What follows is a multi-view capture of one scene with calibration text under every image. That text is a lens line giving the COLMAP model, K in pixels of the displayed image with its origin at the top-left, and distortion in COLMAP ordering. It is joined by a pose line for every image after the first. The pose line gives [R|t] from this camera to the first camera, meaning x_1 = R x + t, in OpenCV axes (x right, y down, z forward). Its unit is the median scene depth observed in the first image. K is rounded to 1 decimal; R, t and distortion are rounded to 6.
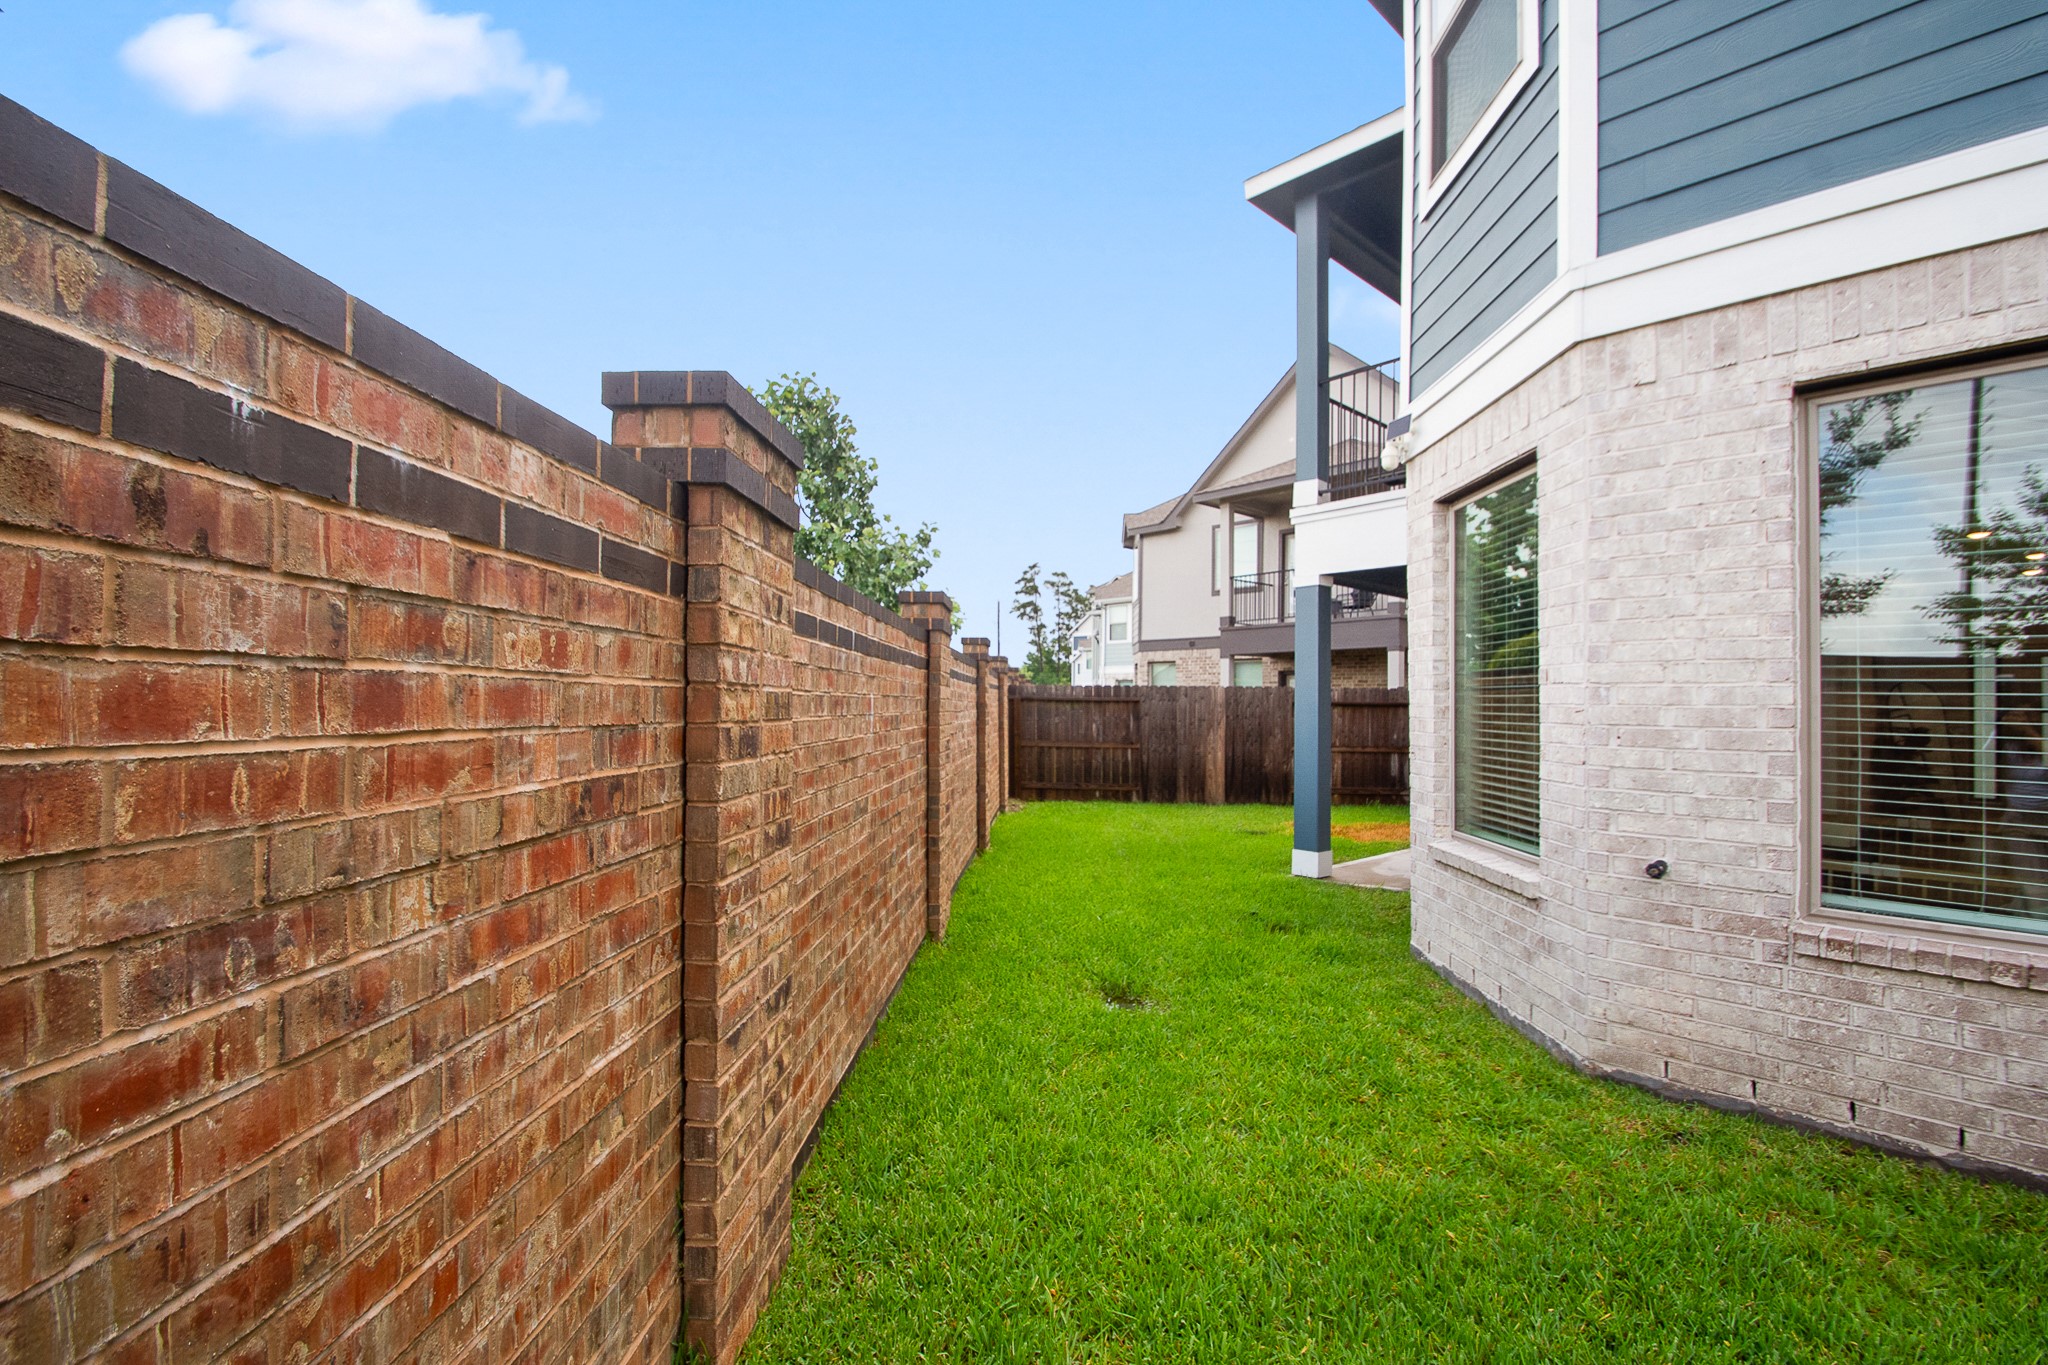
lens RADIAL K [[934.7, 0, 1011.2], [0, 934.7, 694.0], [0, 0, 1]] dist [-0.000652, -0.000116]
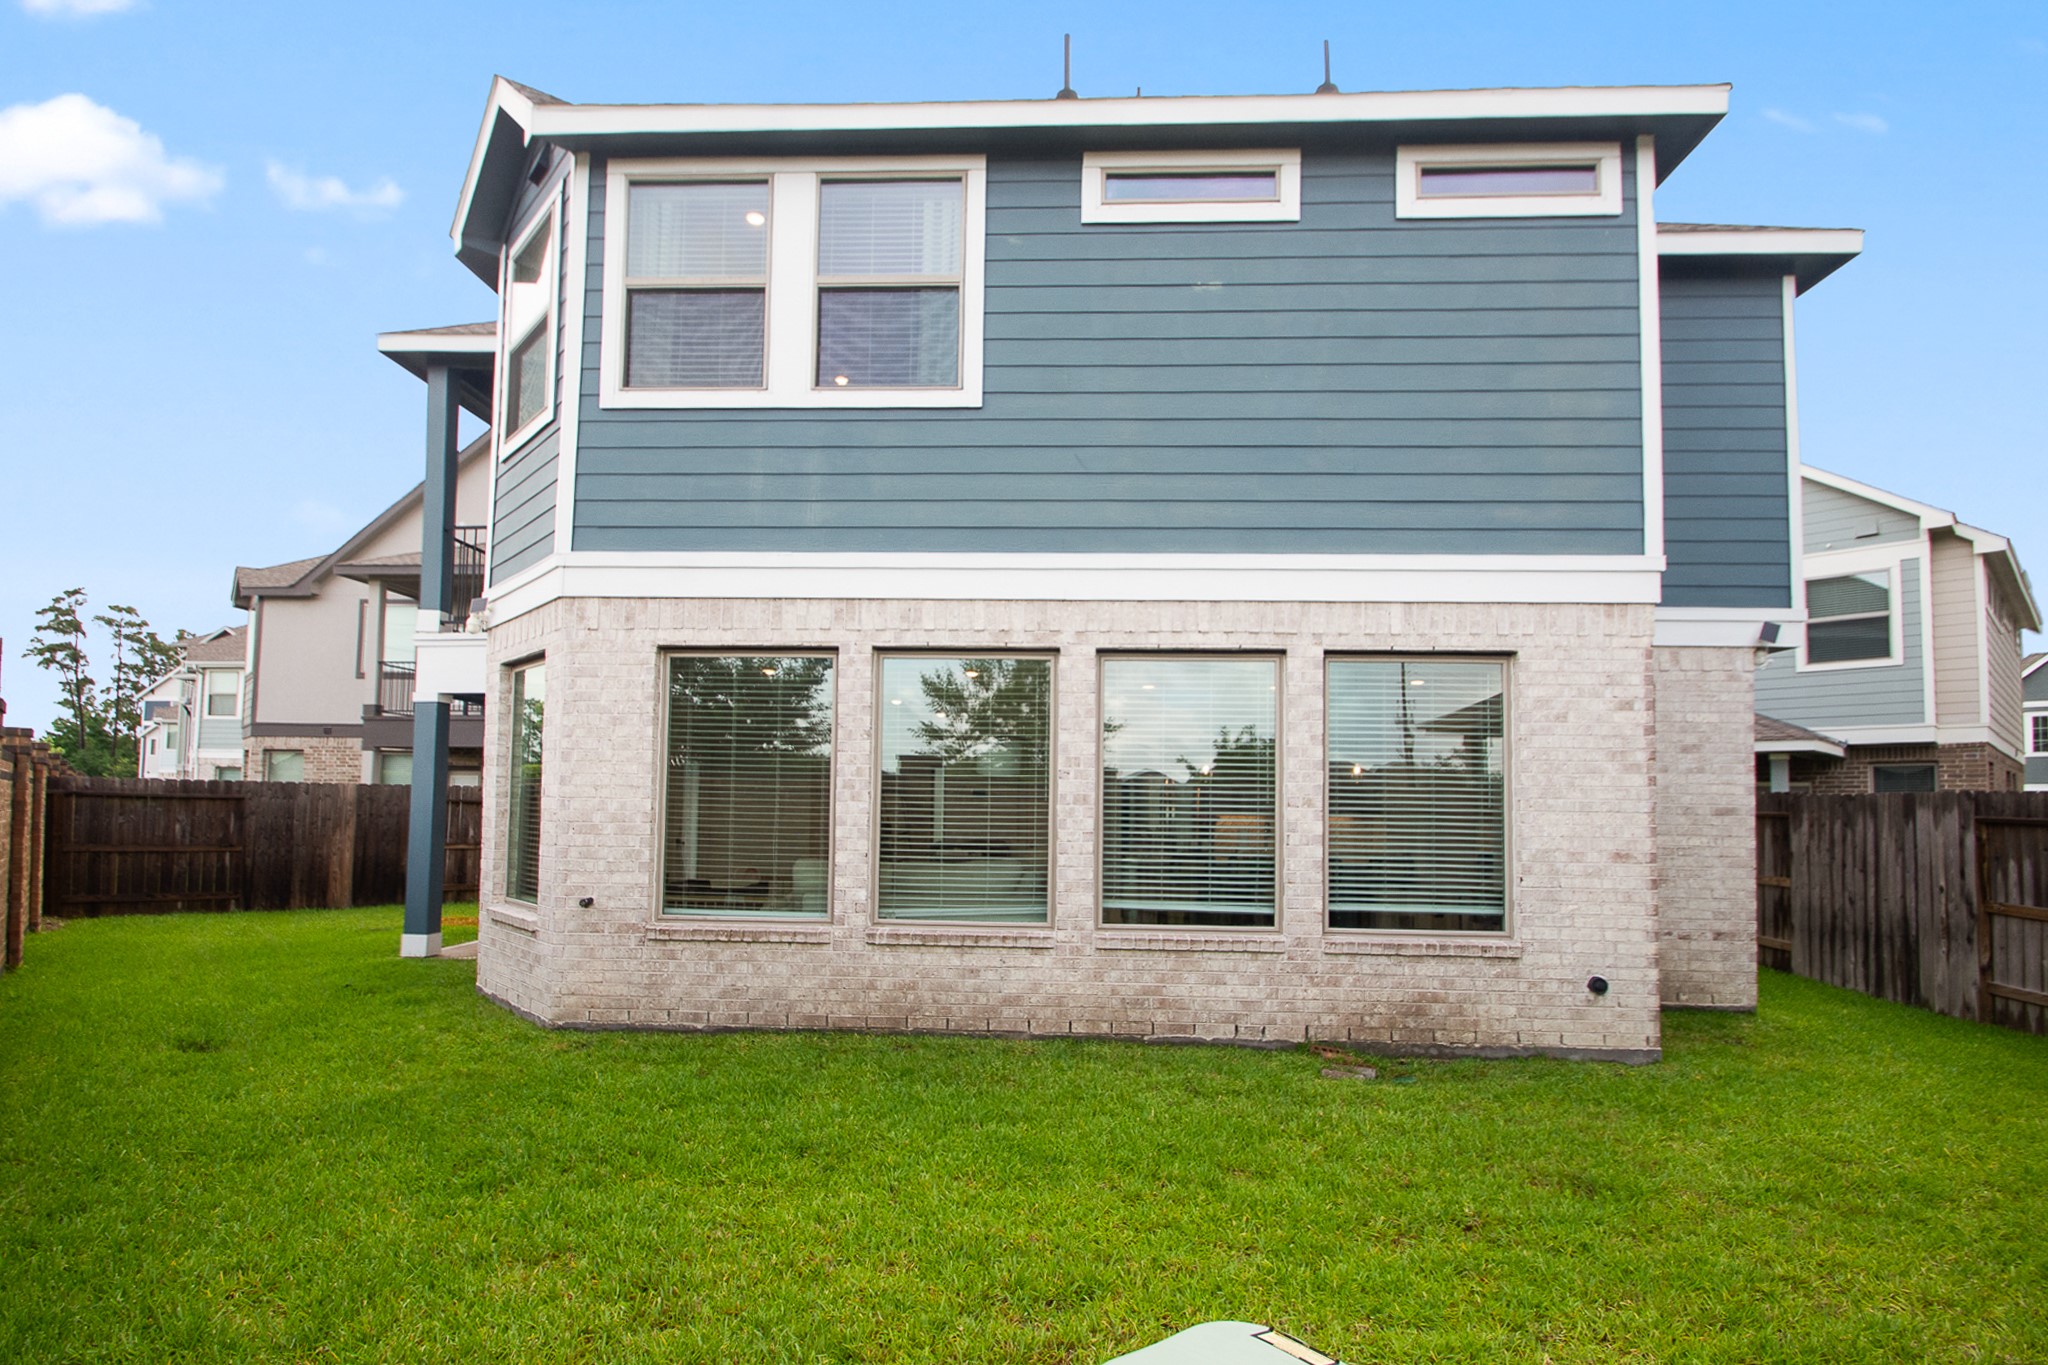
lens RADIAL K [[1059.0, 0, 1098.6], [0, 1059.0, 752.1], [0, 0, 1]] dist [-0.005135, -0.011008]
pose [[0.689799, 0.039529, 0.722921, -0.041321], [-0.015221, 0.999080, -0.040105, -0.013183], [-0.723841, 0.016660, 0.689765, -0.437419]]
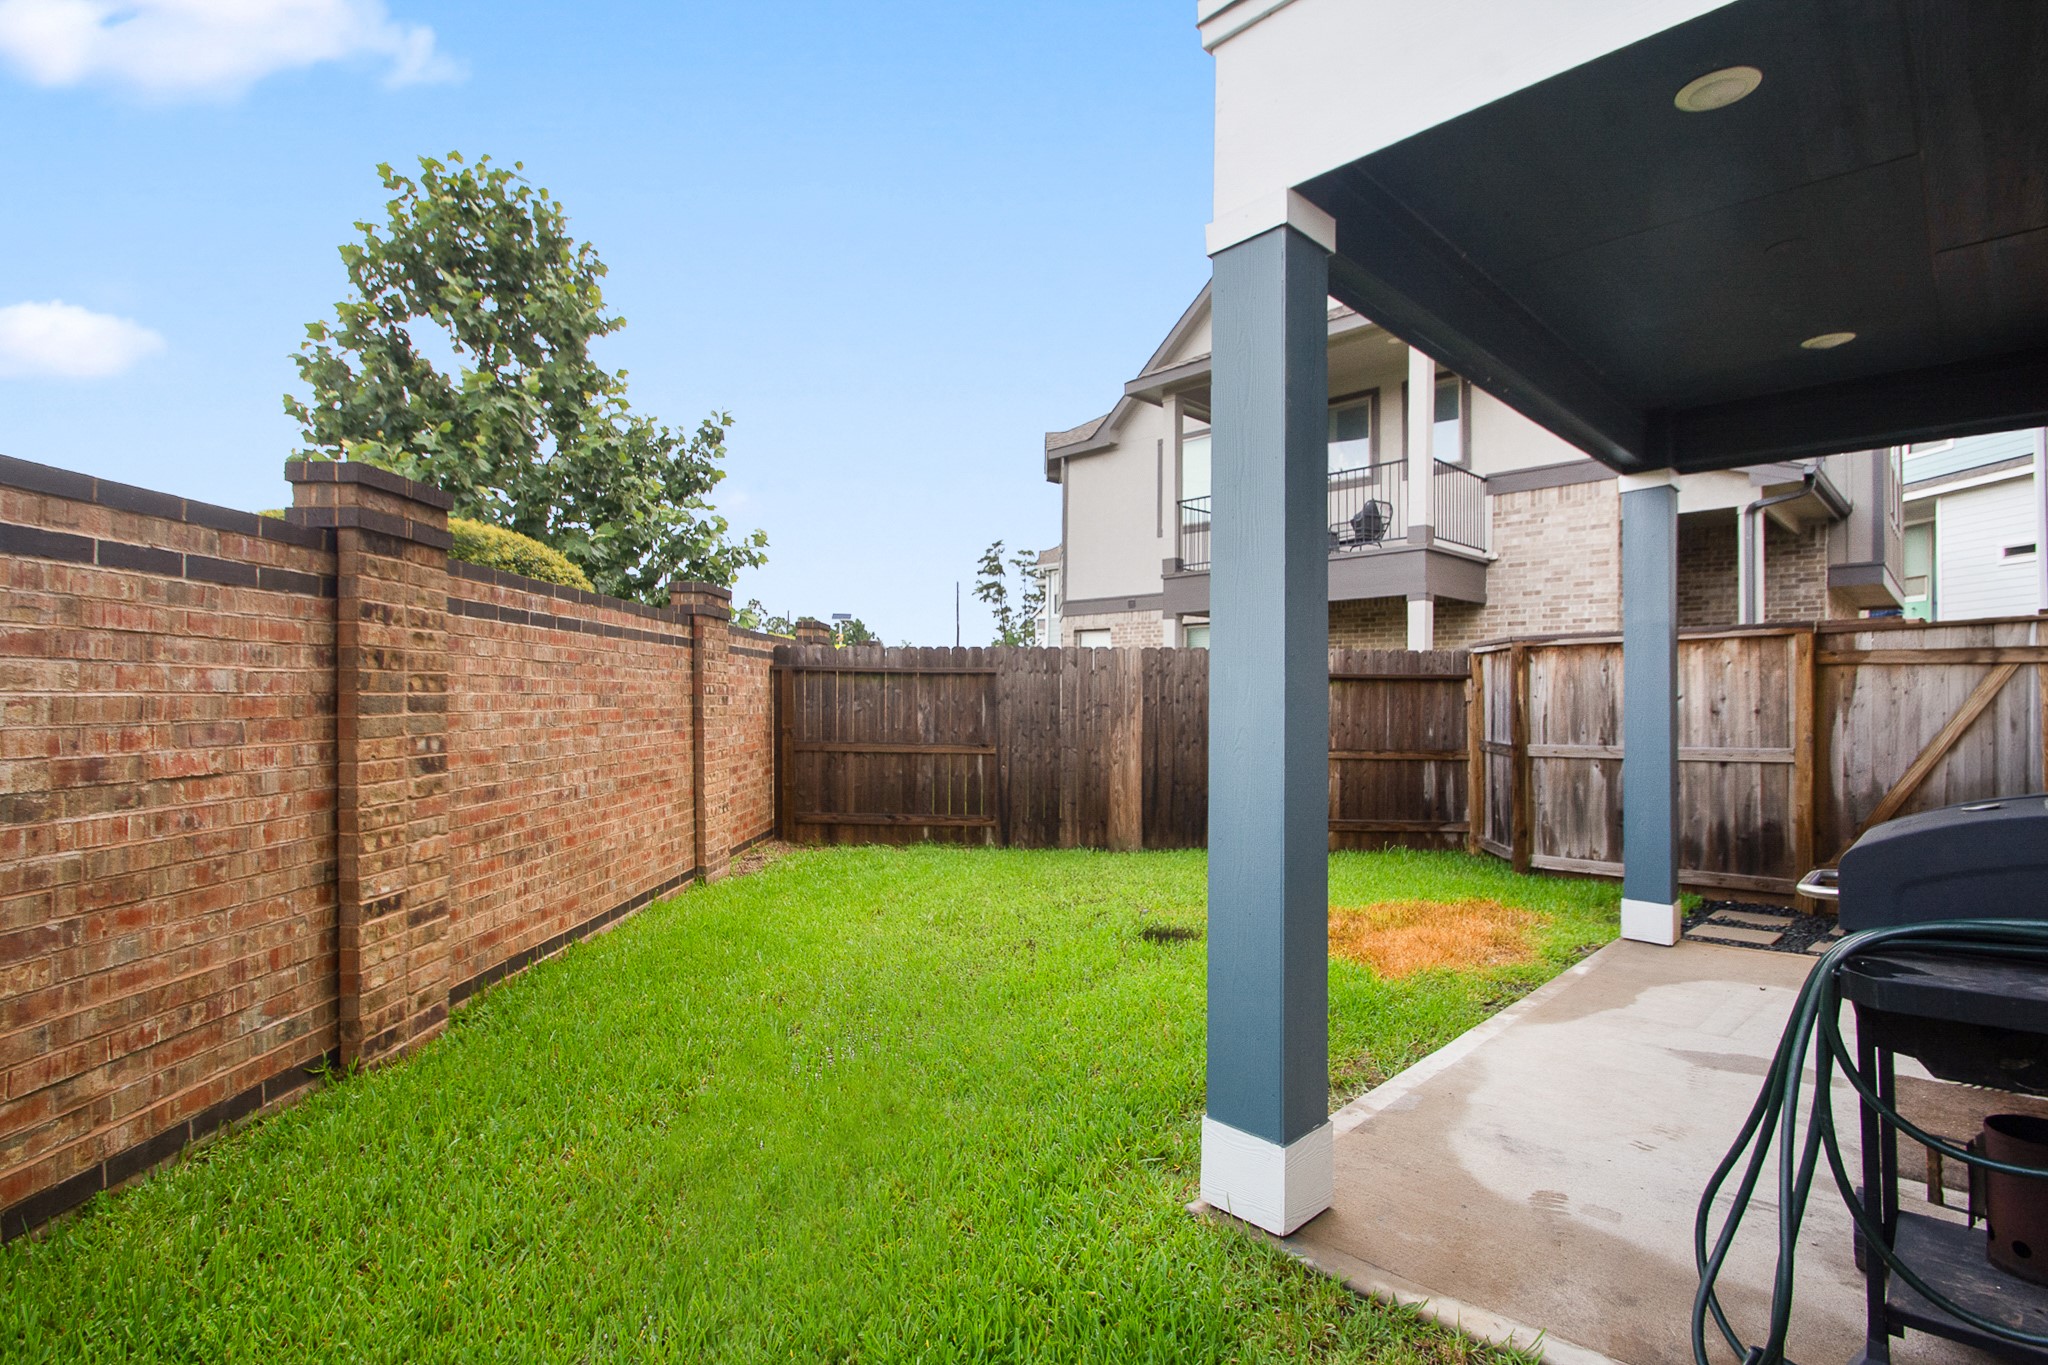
lens RADIAL K [[934.7, 0, 1031.6], [0, 934.7, 673.7], [0, 0, 1]] dist [-0.000652, -0.000116]
pose [[0.999517, -0.000065, 0.031079, 0.215280], [0.000496, 0.999904, -0.013836, 0.024543], [-0.031075, 0.013844, 0.999421, 0.635978]]
